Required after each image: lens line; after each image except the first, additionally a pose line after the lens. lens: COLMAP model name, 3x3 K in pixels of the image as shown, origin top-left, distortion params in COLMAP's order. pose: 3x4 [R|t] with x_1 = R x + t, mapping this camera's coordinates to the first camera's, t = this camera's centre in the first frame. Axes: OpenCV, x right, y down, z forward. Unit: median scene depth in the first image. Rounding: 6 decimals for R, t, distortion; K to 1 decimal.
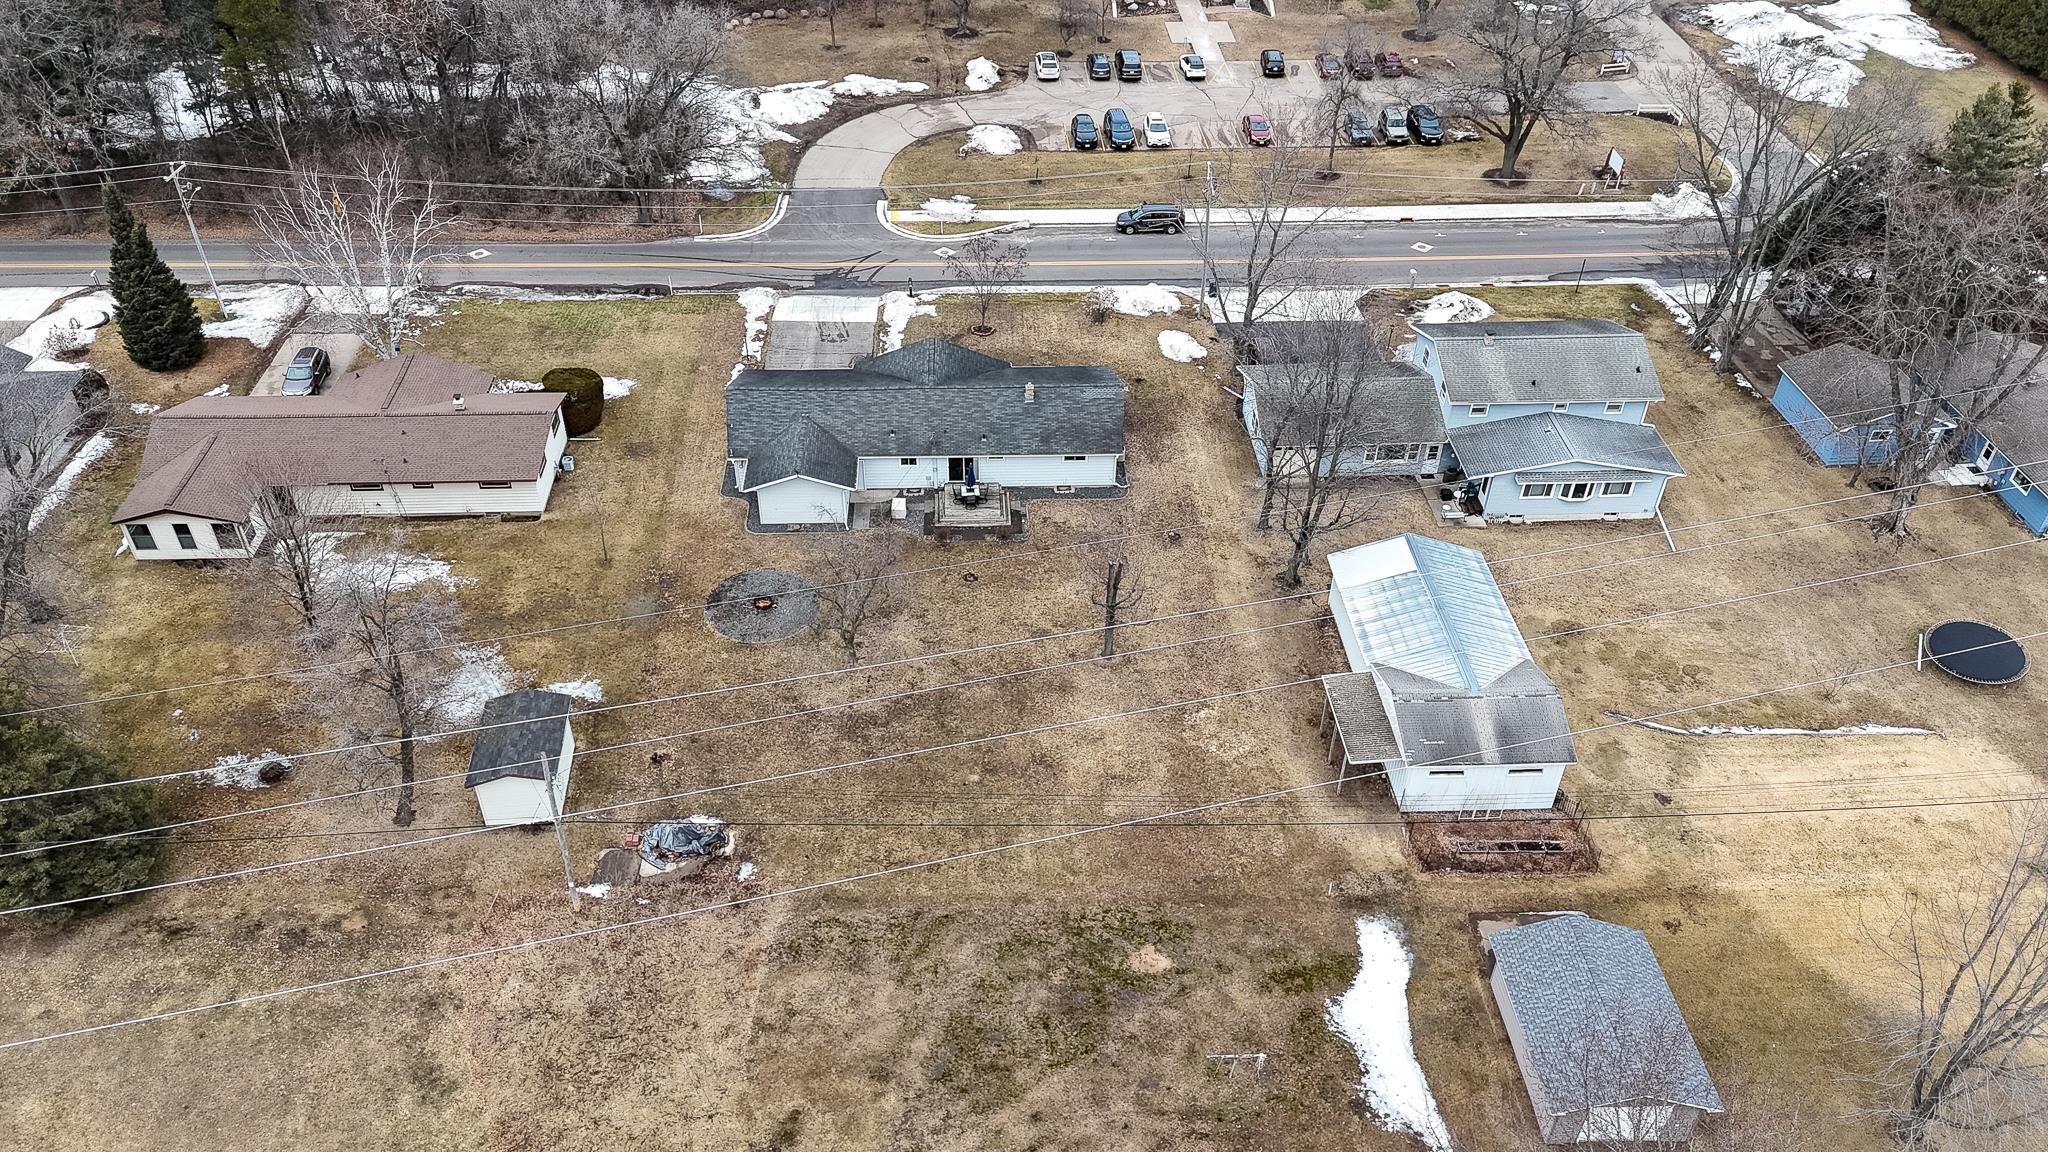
lens RADIAL K [[1509.5, 0, 1024.0], [0, 1509.5, 576.0], [0, 0, 1]] dist [0.089120, -0.094599]
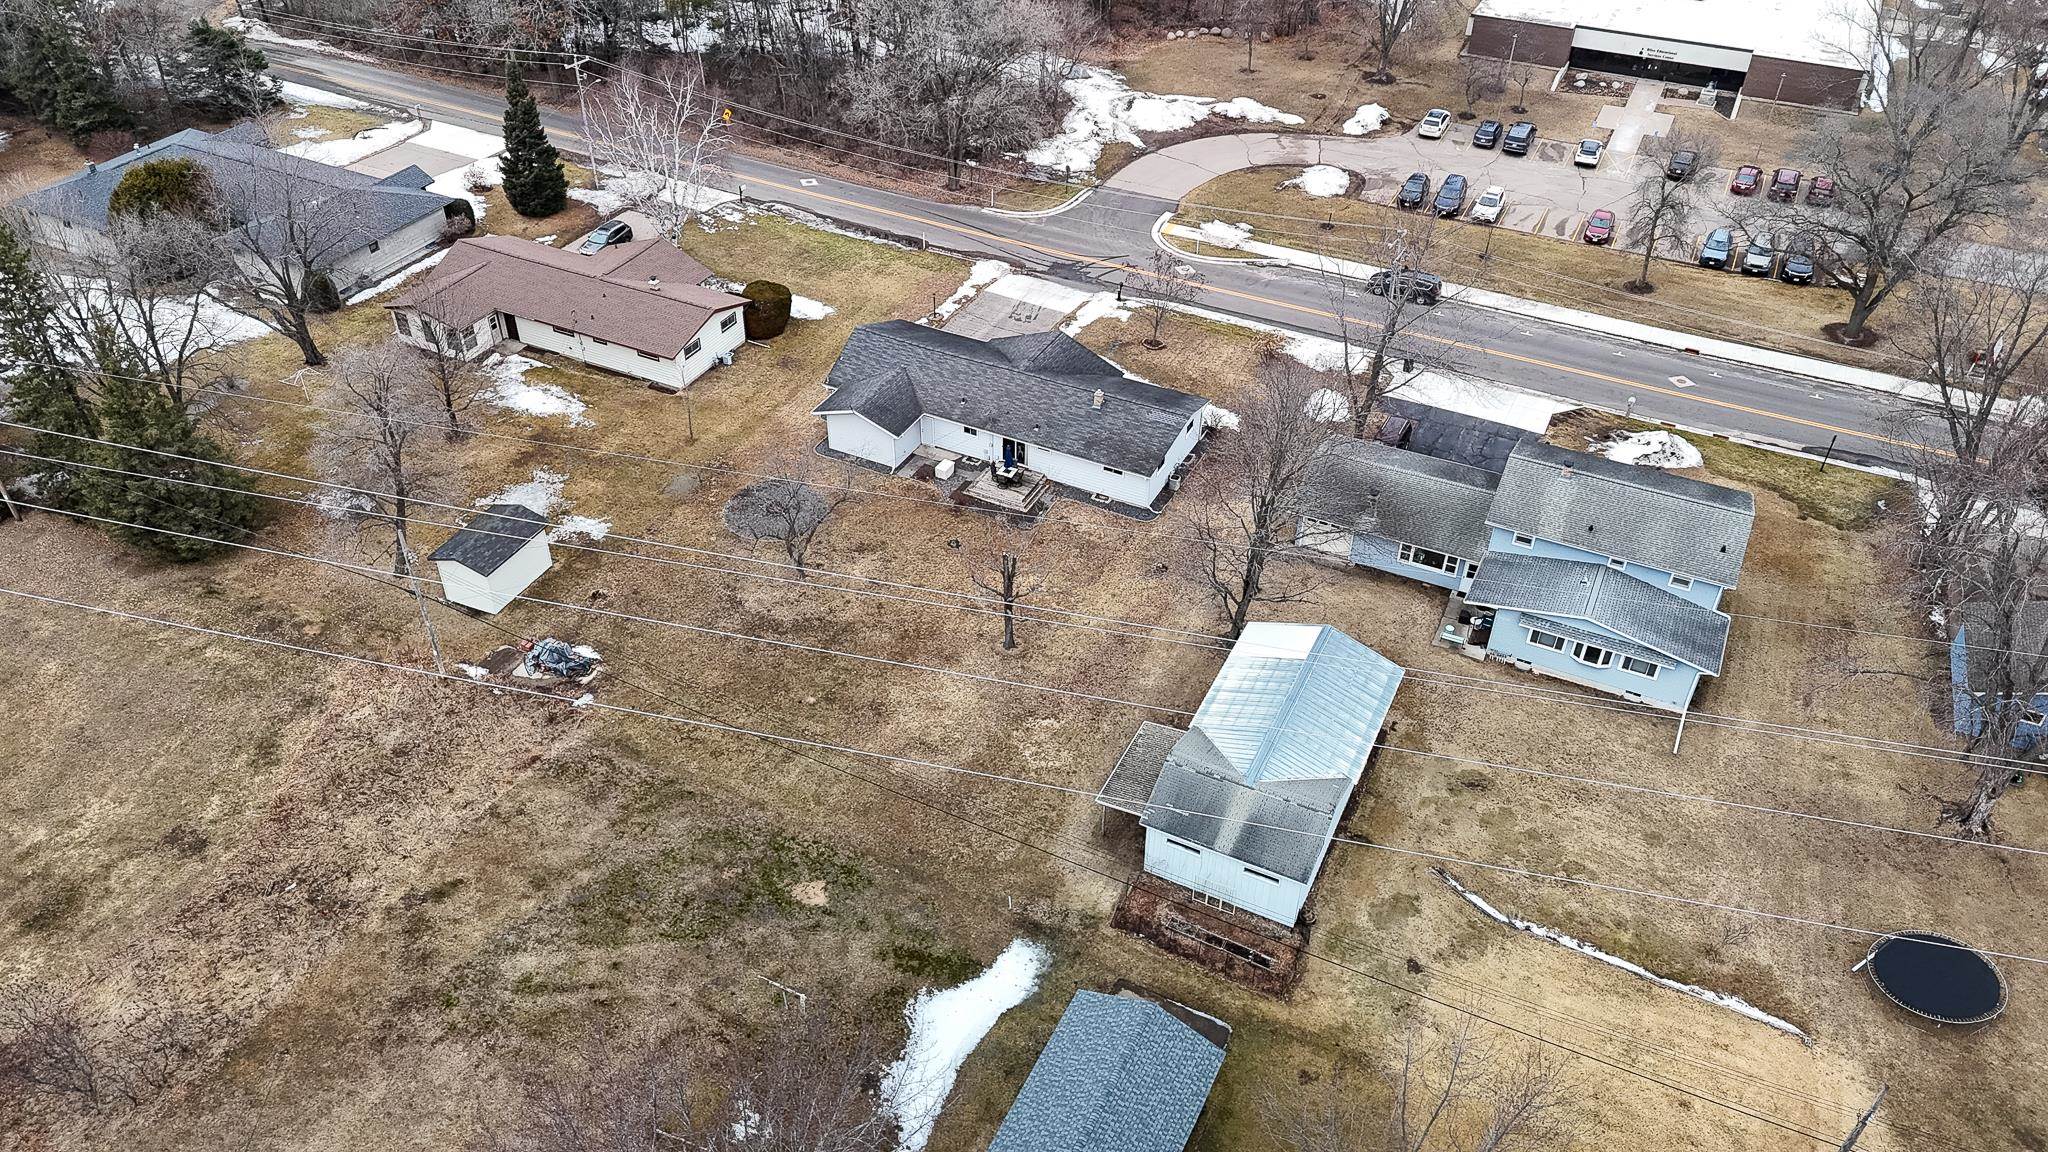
lens RADIAL K [[1509.5, 0, 1024.0], [0, 1509.5, 576.0], [0, 0, 1]] dist [0.089120, -0.094599]
pose [[0.872888, 0.297995, -0.386350, 0.396528], [-0.305260, 0.951251, 0.044028, -0.036608], [0.380636, 0.079505, 0.921301, 0.039744]]
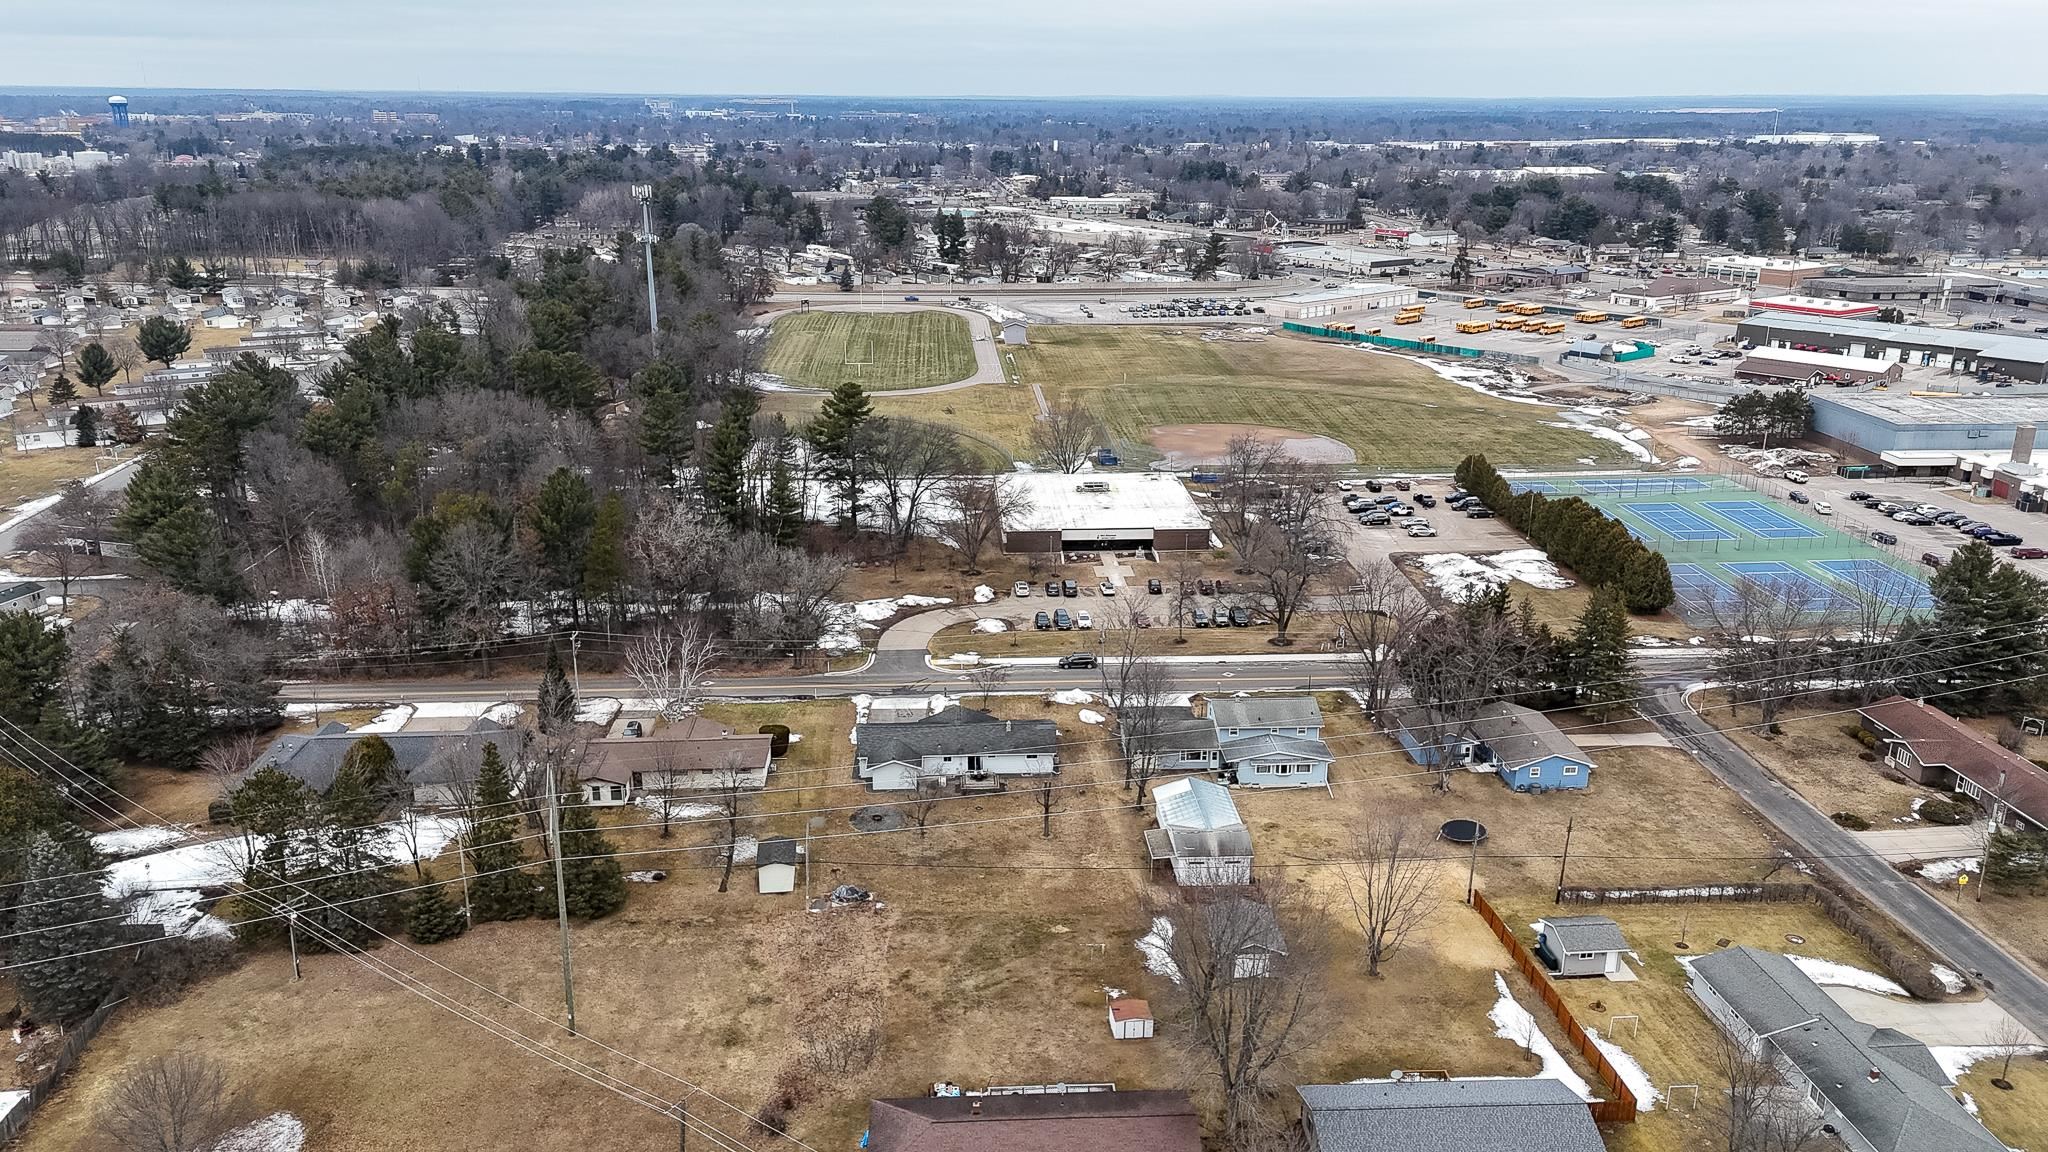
lens RADIAL K [[1509.5, 0, 1024.0], [0, 1509.5, 576.0], [0, 0, 1]] dist [0.089120, -0.094599]
pose [[0.999917, -0.012644, 0.002450, 0.021519], [0.012688, 0.934473, -0.355809, 0.401147], [0.002209, 0.355810, 0.934556, -0.926749]]
